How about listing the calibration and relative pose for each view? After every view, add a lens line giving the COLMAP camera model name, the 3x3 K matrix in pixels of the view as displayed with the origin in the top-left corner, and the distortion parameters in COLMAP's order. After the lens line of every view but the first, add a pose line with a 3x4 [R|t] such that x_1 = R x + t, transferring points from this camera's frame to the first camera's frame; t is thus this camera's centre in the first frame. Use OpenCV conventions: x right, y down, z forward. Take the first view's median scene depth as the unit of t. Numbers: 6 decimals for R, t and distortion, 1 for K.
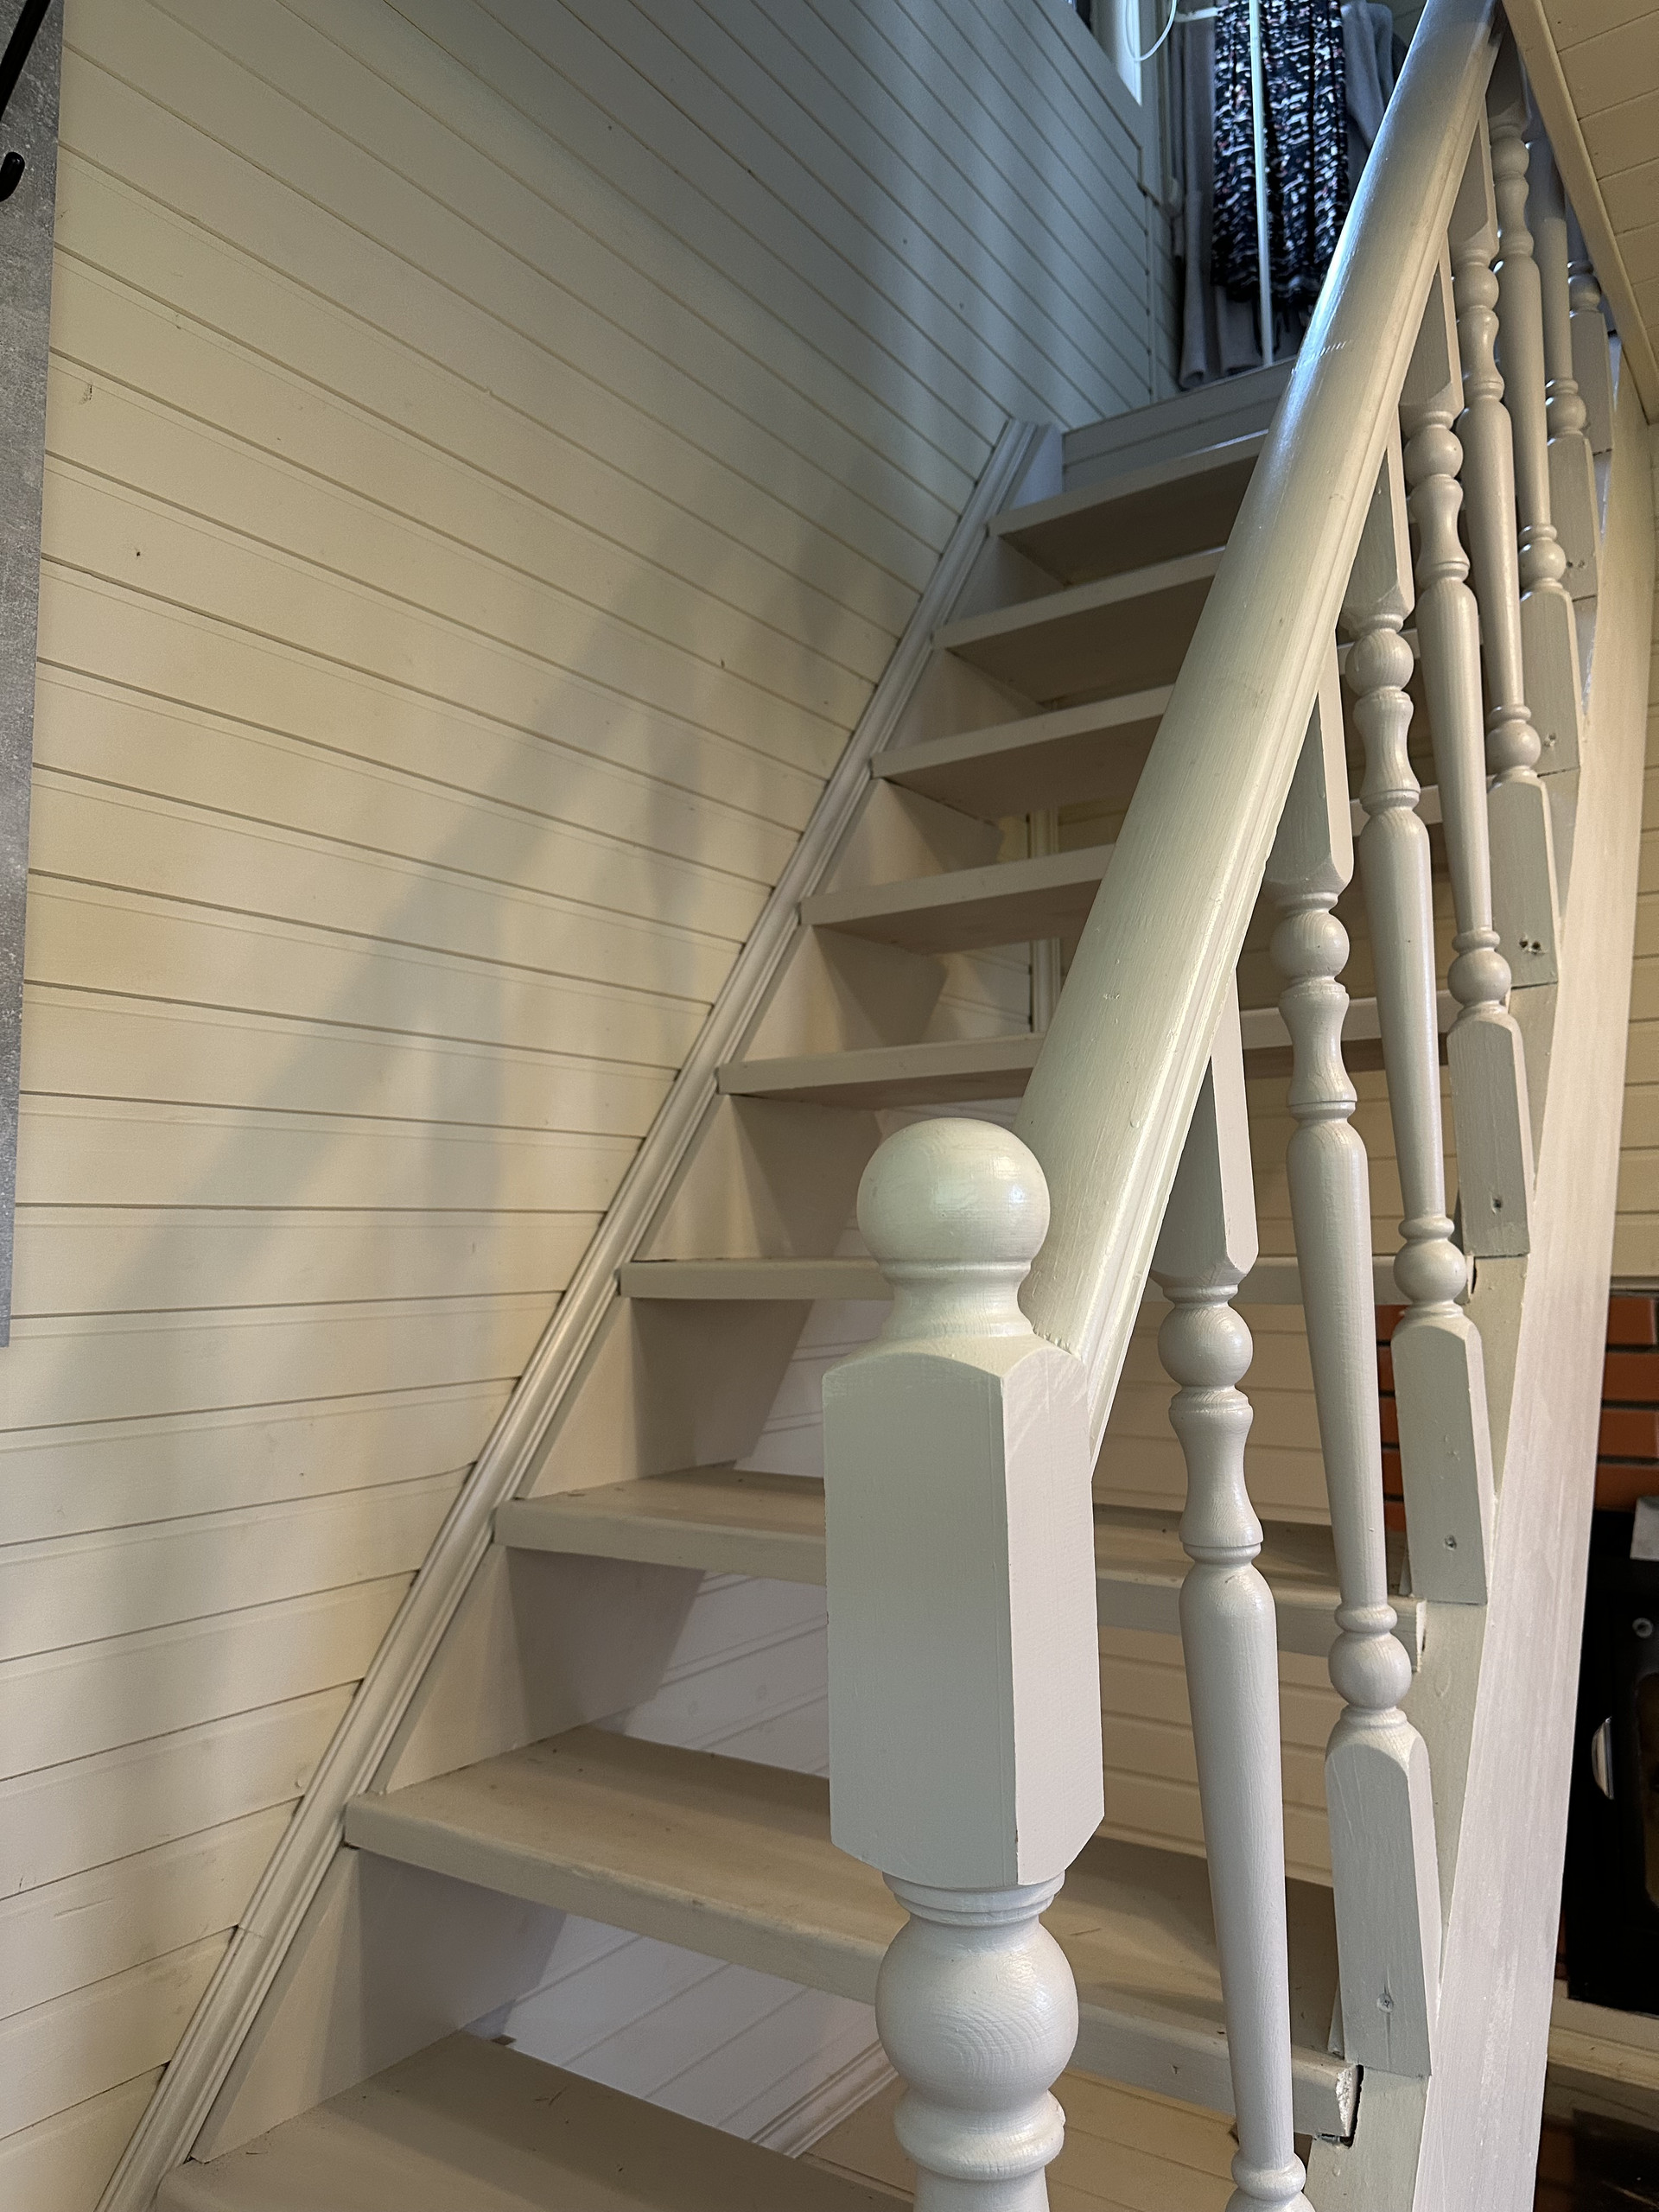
lens RADIAL K [[1555.4, 0, 807.3], [0, 1555.4, 1107.7], [0, 0, 1]] dist [0.126079, -0.179976]
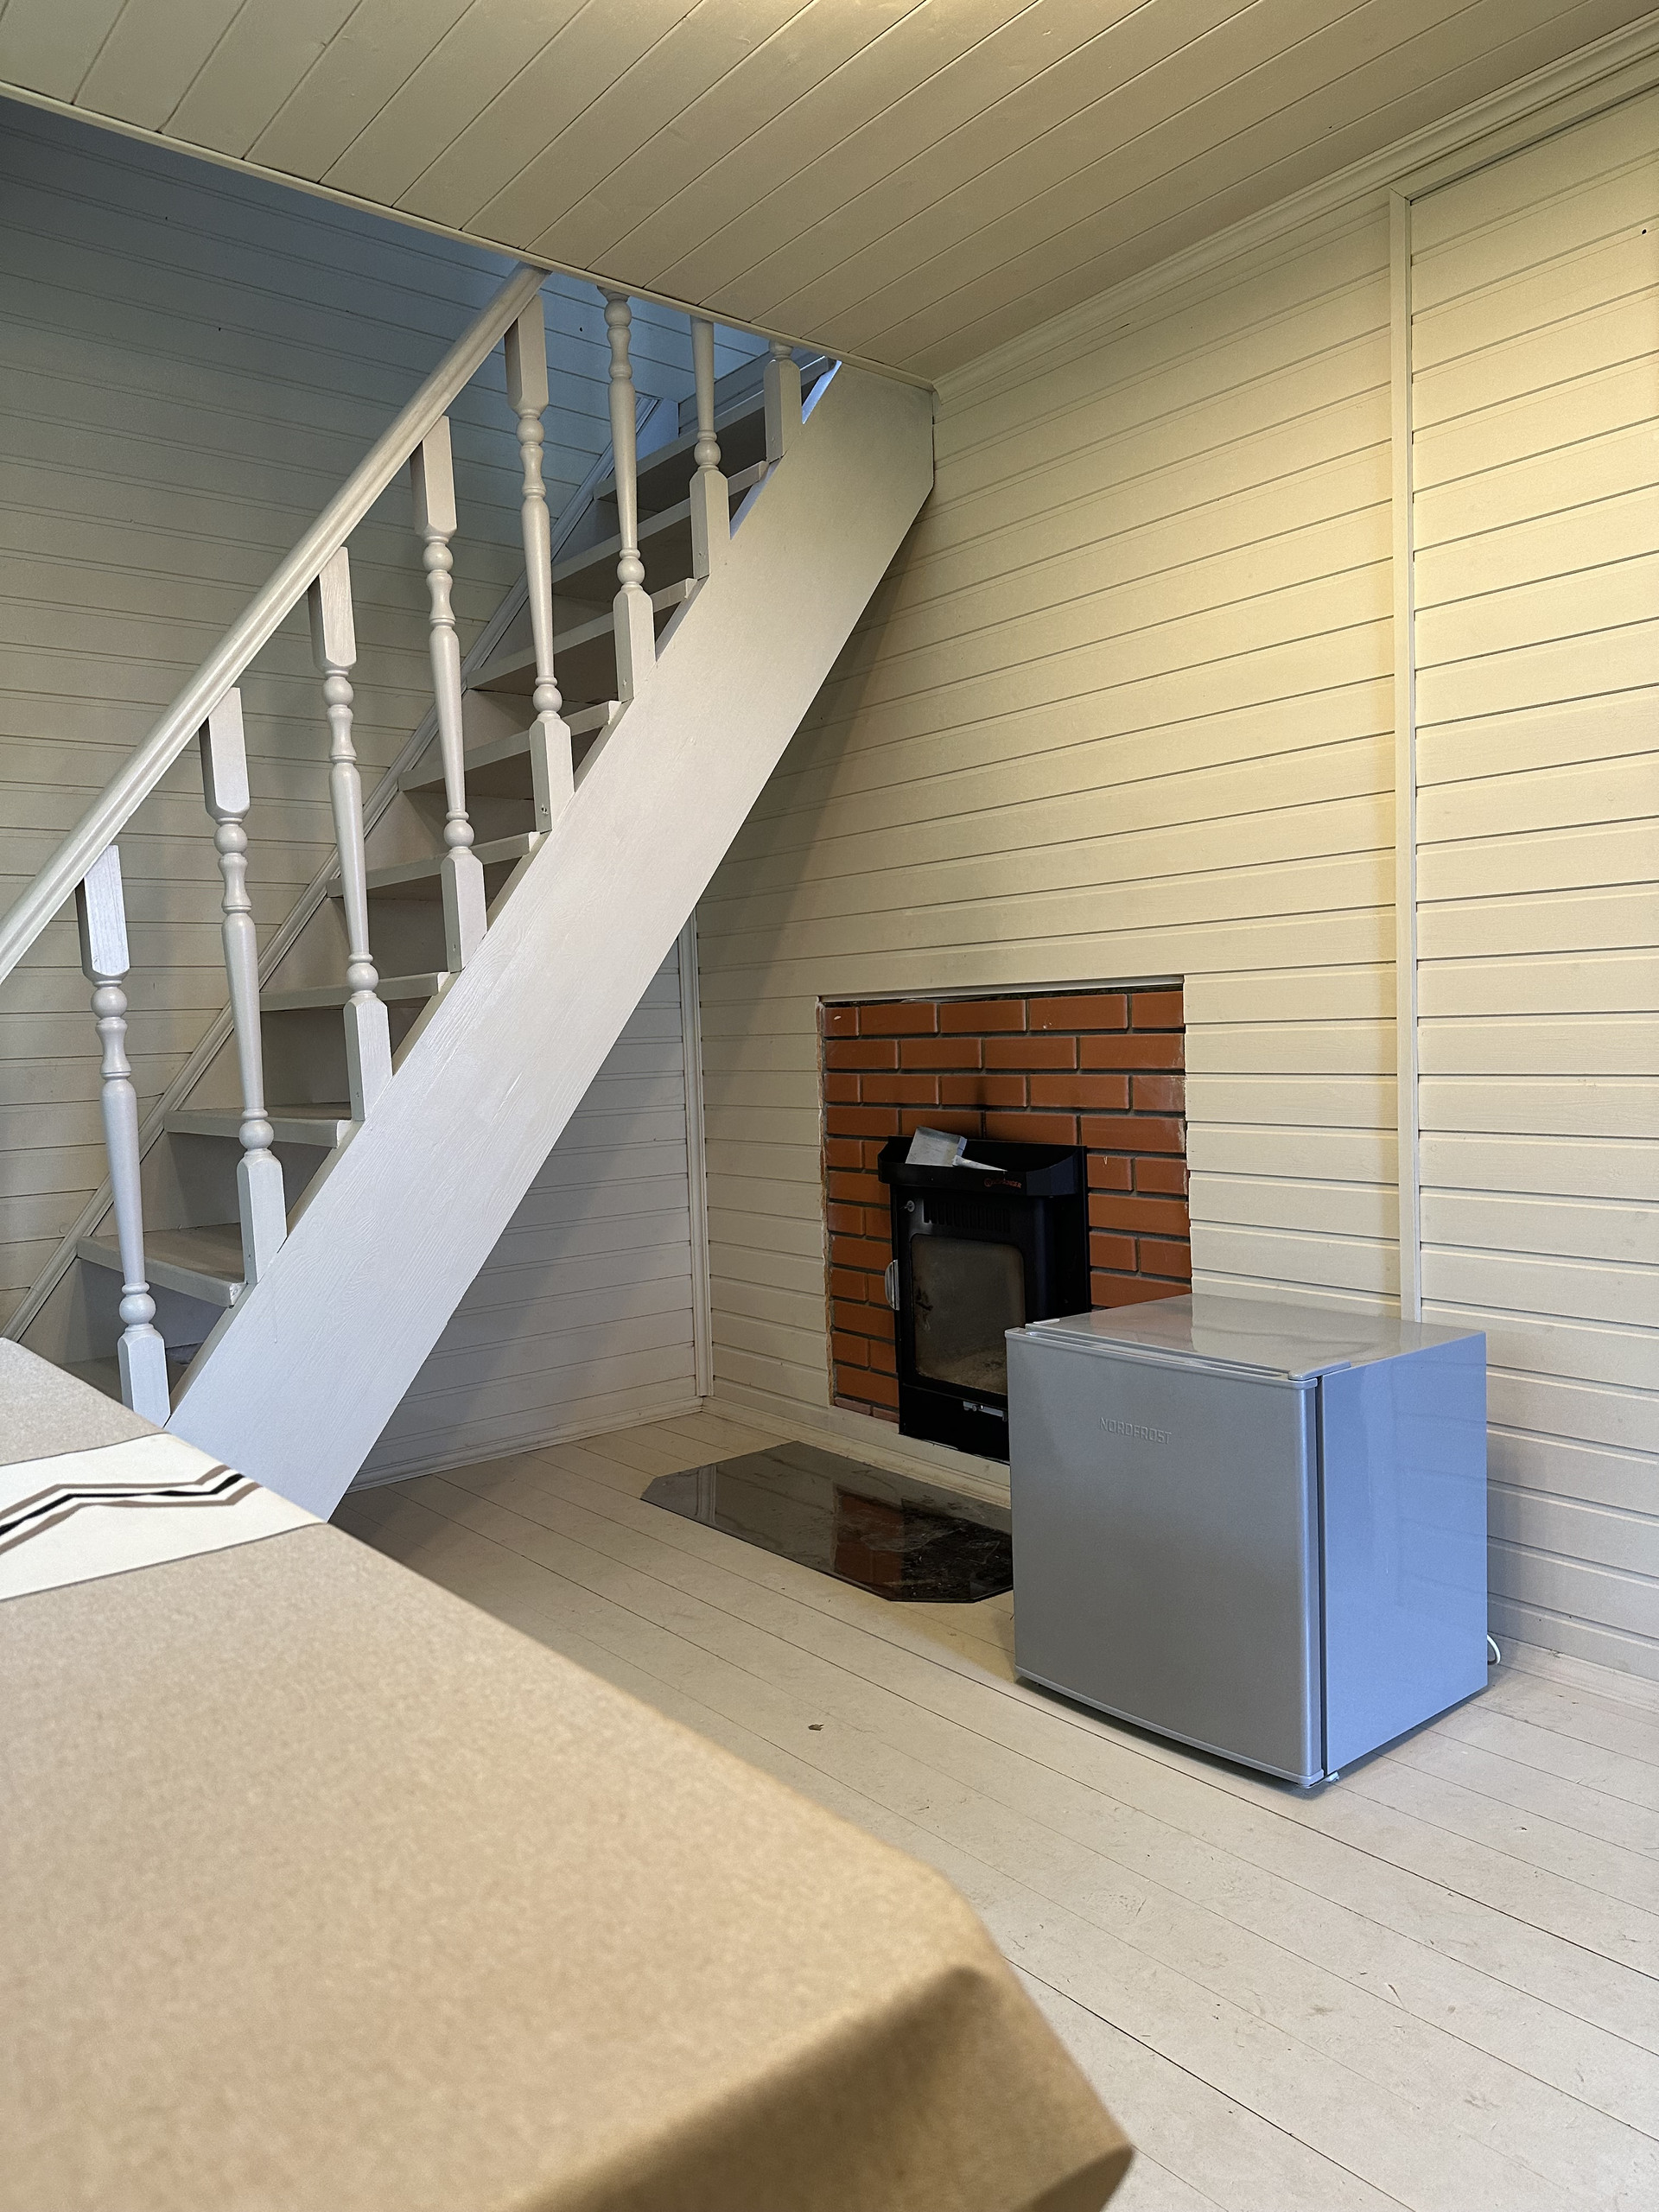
lens RADIAL K [[1555.4, 0, 807.3], [0, 1555.4, 1107.7], [0, 0, 1]] dist [0.126079, -0.179976]
pose [[0.959349, -0.004134, -0.282194, 0.882349], [0.045485, 0.989086, 0.140142, 0.001891], [0.278535, -0.147281, 0.949066, -0.519381]]
